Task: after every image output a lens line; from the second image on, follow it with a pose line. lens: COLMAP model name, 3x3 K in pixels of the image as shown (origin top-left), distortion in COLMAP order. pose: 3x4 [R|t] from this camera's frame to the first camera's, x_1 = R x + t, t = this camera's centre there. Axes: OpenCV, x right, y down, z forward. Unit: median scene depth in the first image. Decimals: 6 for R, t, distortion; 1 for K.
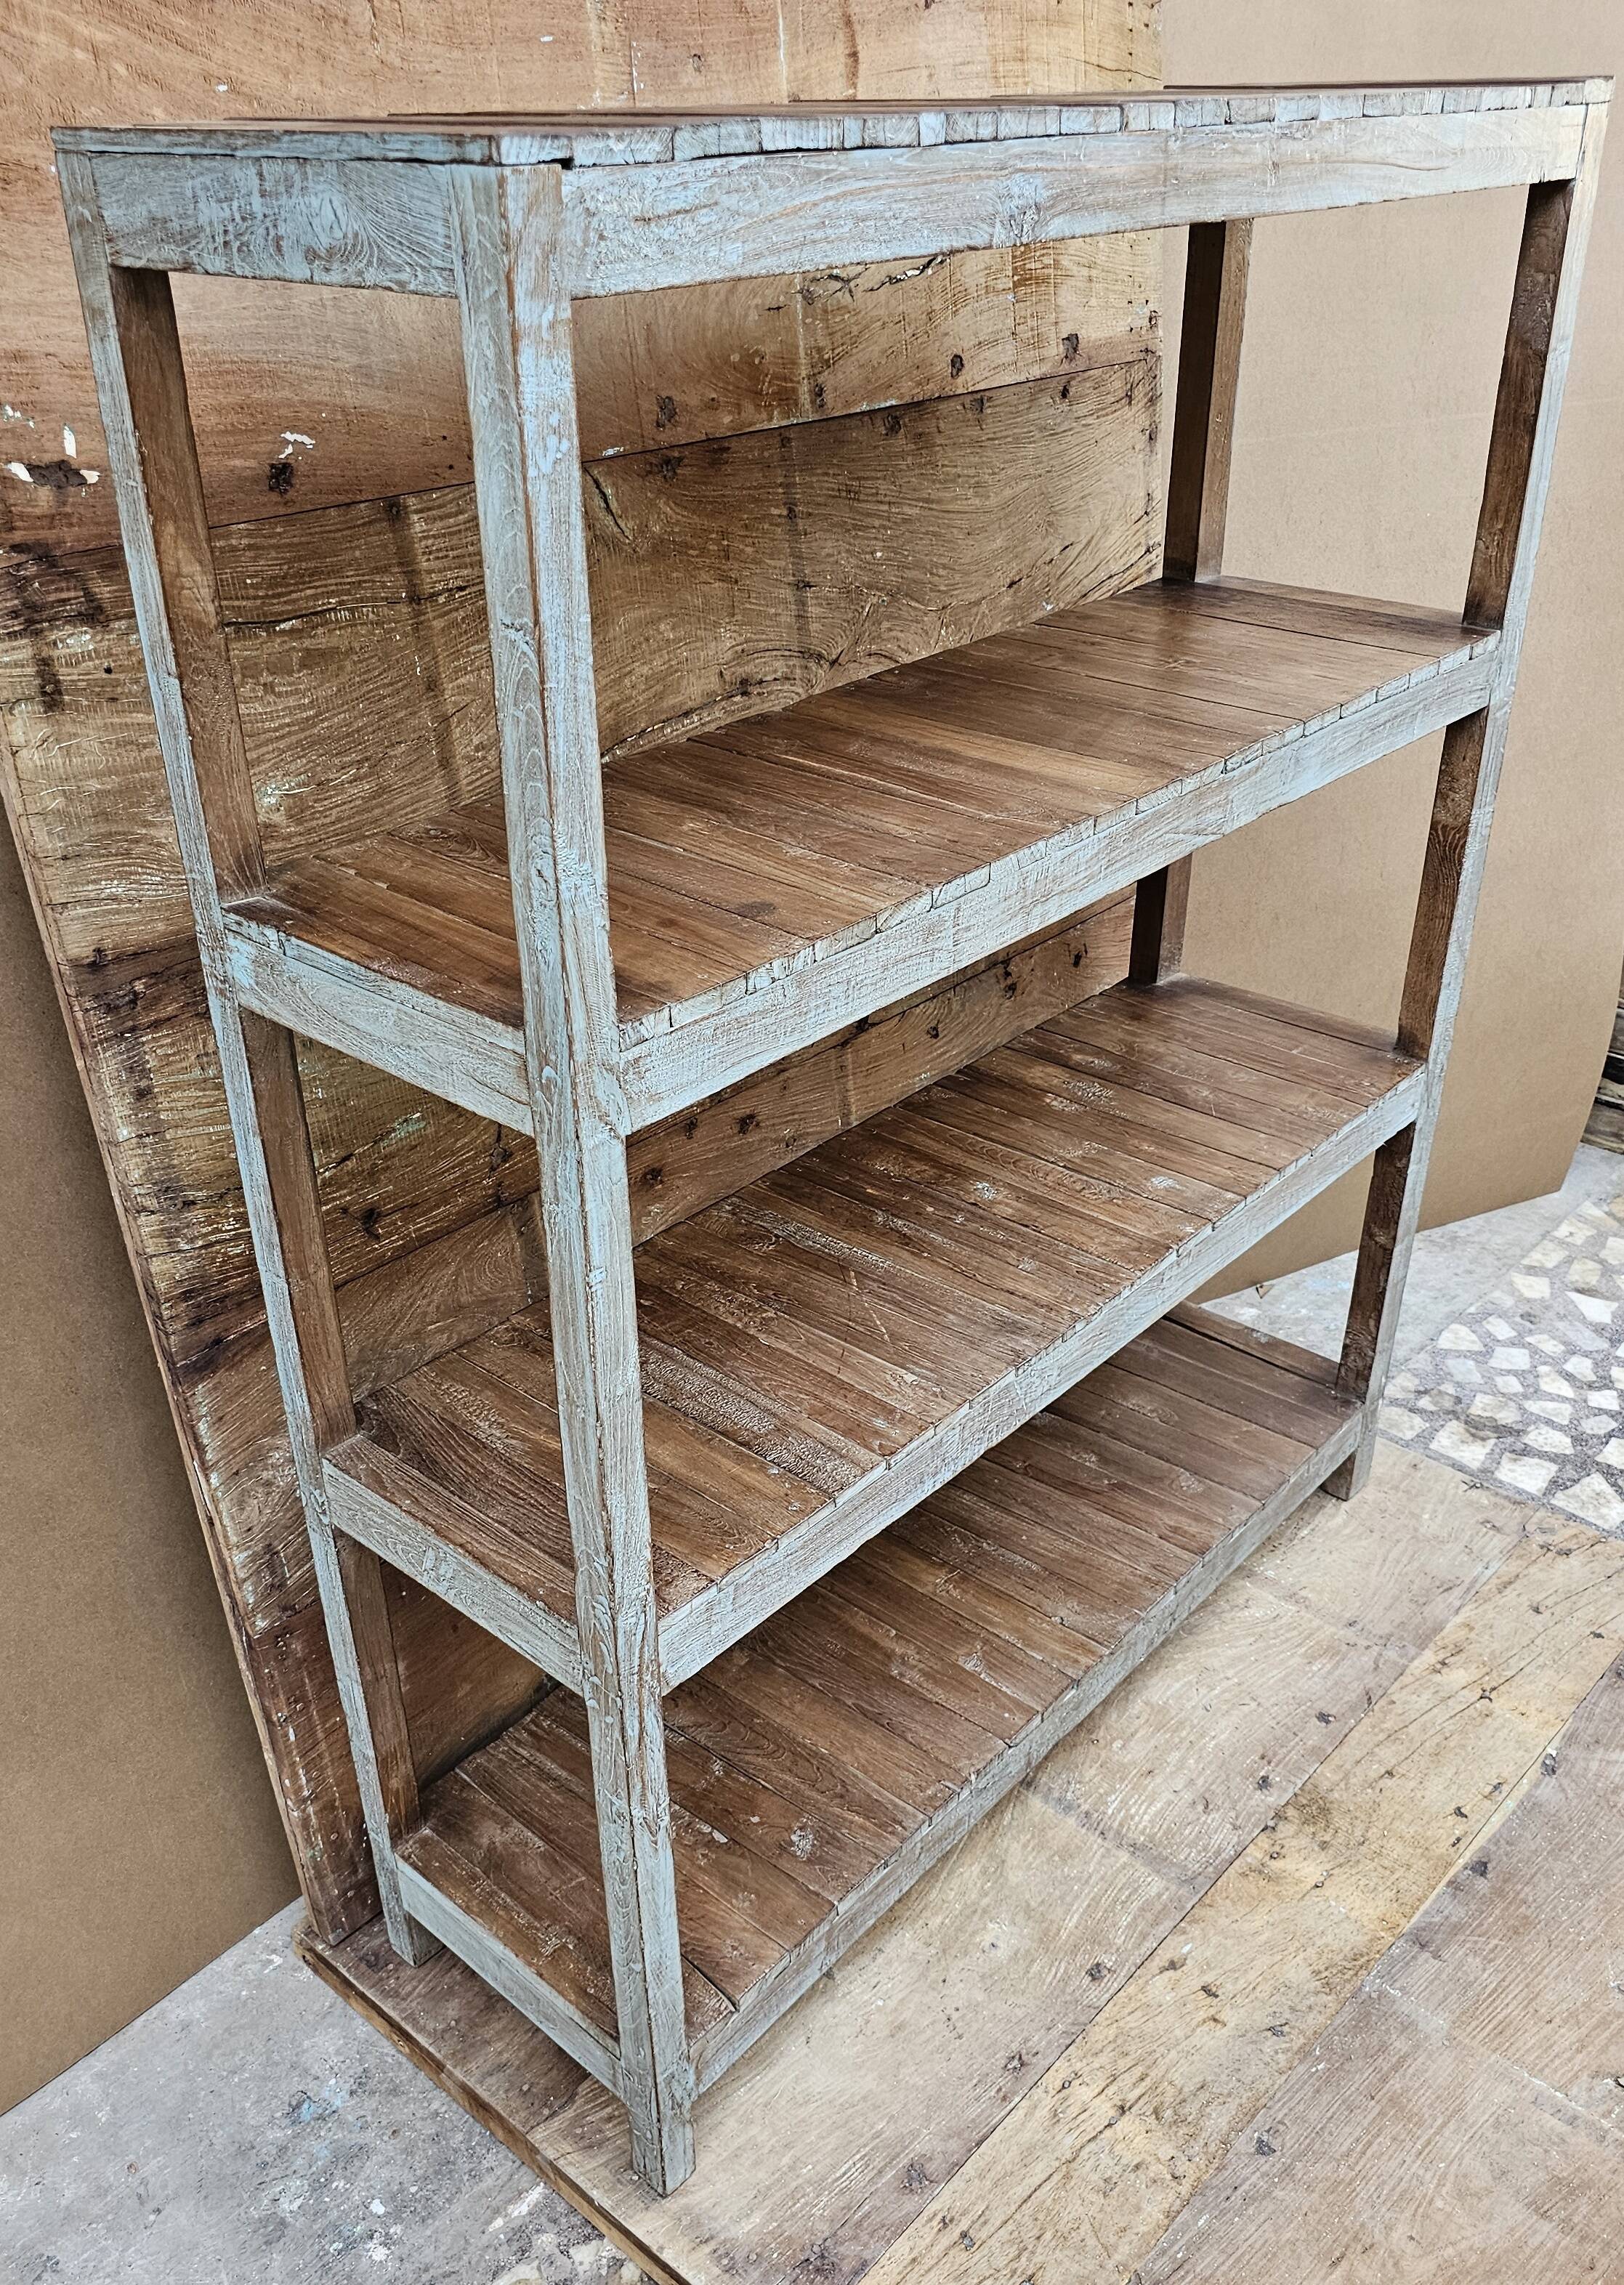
lens RADIAL K [[1960.7, 0, 818.5], [0, 1960.7, 1243.8], [0, 0, 1]] dist [0.068295, -0.082272]
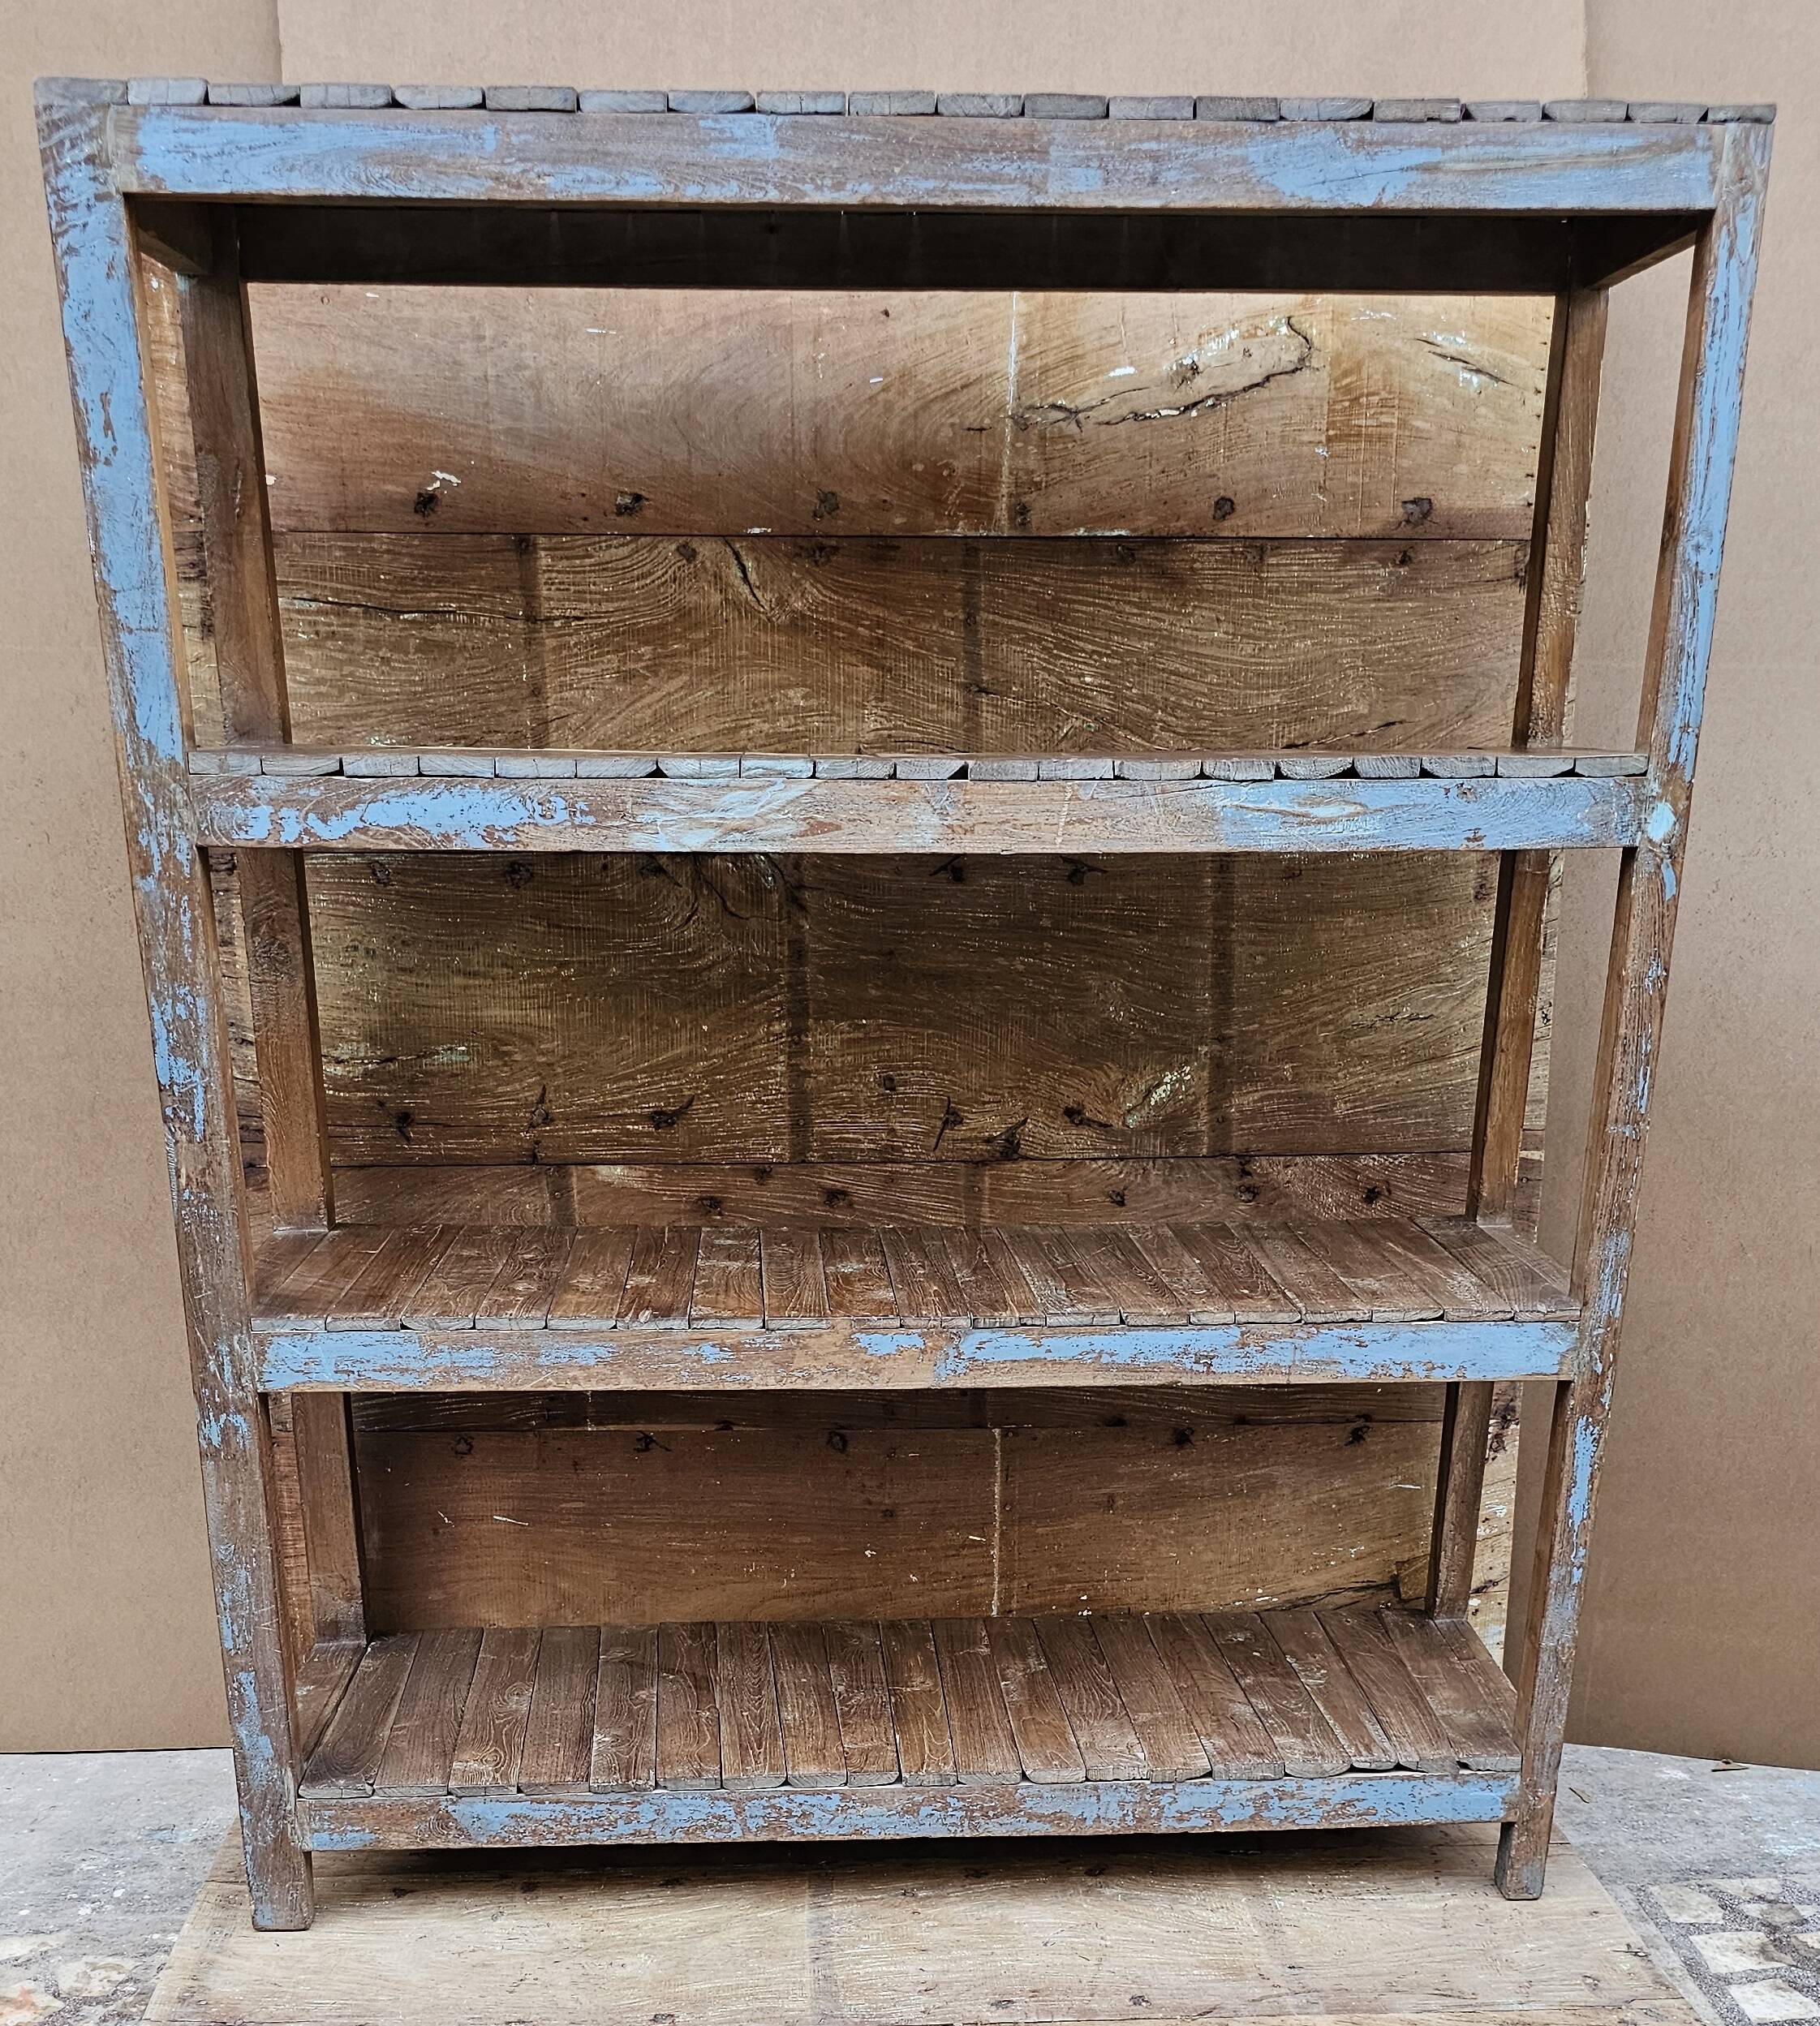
lens RADIAL K [[2179.9, 0, 894.6], [0, 2179.9, 1556.7], [0, 0, 1]] dist [0.056624, -0.059437]
pose [[0.707653, 0.260590, -0.656750, 0.942051], [-0.371200, 0.928010, -0.031748, 0.167045], [0.601197, 0.266252, 0.753440, 0.231556]]
